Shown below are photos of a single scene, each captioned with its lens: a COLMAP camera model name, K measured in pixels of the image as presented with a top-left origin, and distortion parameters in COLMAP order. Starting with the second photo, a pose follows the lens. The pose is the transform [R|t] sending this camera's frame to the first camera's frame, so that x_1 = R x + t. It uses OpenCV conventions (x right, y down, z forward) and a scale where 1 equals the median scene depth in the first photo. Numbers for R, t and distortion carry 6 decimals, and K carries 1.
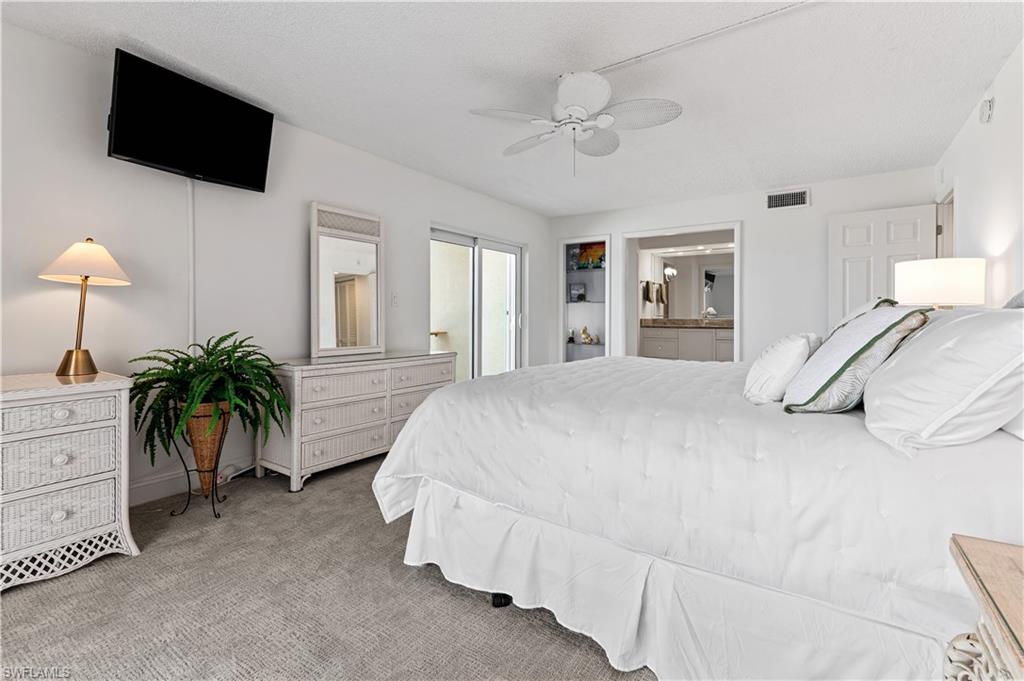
lens RADIAL K [[471.0, 0, 492.3], [0, 471.0, 317.3], [0, 0, 1]] dist [0.000398, -0.000171]
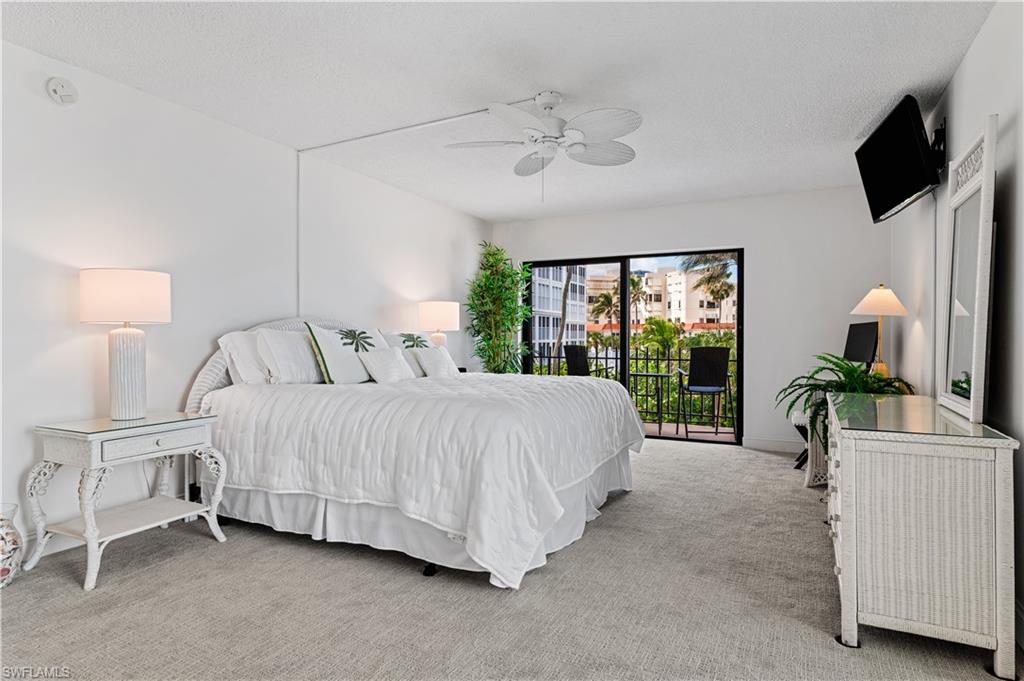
lens RADIAL K [[554.2, 0, 506.0], [0, 554.2, 339.4], [0, 0, 1]] dist [0.003896, 0.000490]
pose [[-0.990163, -0.000821, -0.139919, 0.337515], [-0.001104, 0.999997, 0.001946, -0.003273], [0.139917, 0.002082, -0.990161, 1.703421]]
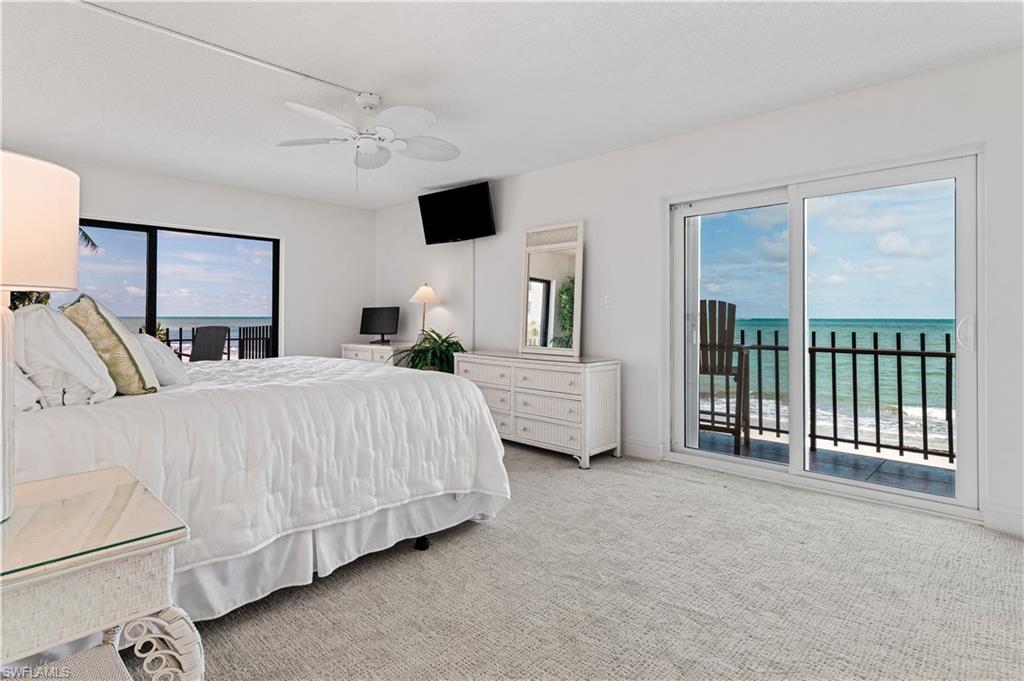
lens RADIAL K [[517.1, 0, 498.8], [0, 517.1, 313.1], [0, 0, 1]] dist [0.015784, -0.000008]
pose [[-0.164046, -0.007877, -0.986421, 1.019358], [-0.001806, 0.999969, -0.007685, -0.009407], [0.986451, 0.000521, -0.164055, 1.187393]]
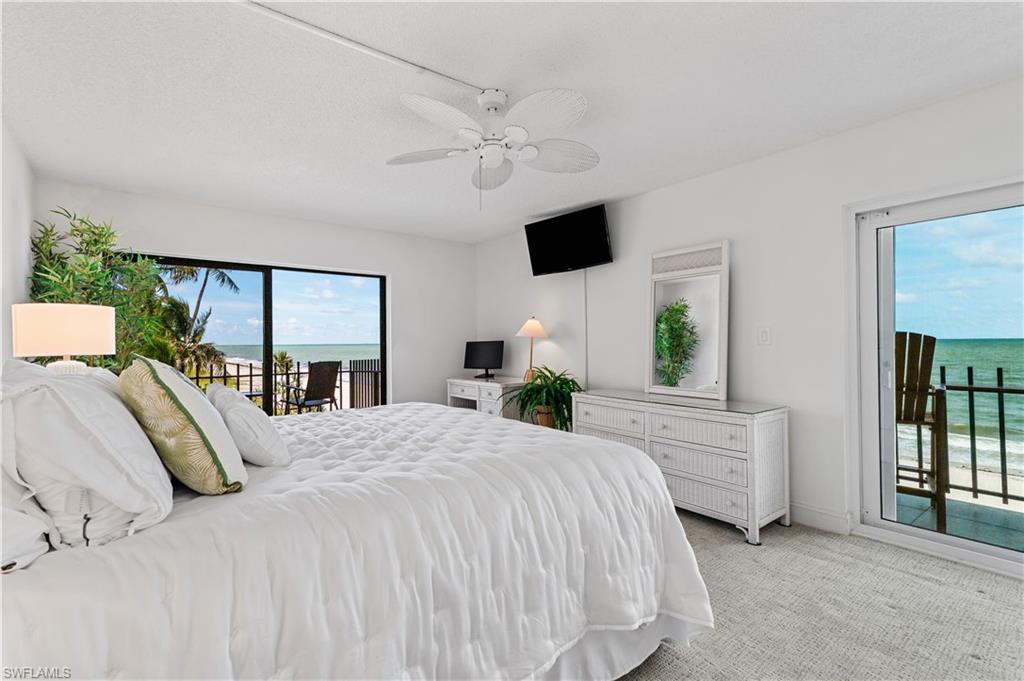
lens RADIAL K [[459.1, 0, 504.8], [0, 459.1, 344.2], [0, 0, 1]] dist [0.018488, -0.000222]
pose [[-0.298120, 0.006452, -0.954506, 0.788773], [0.010048, 0.999943, 0.003621, -0.038523], [0.954475, -0.008511, -0.298168, 1.019070]]
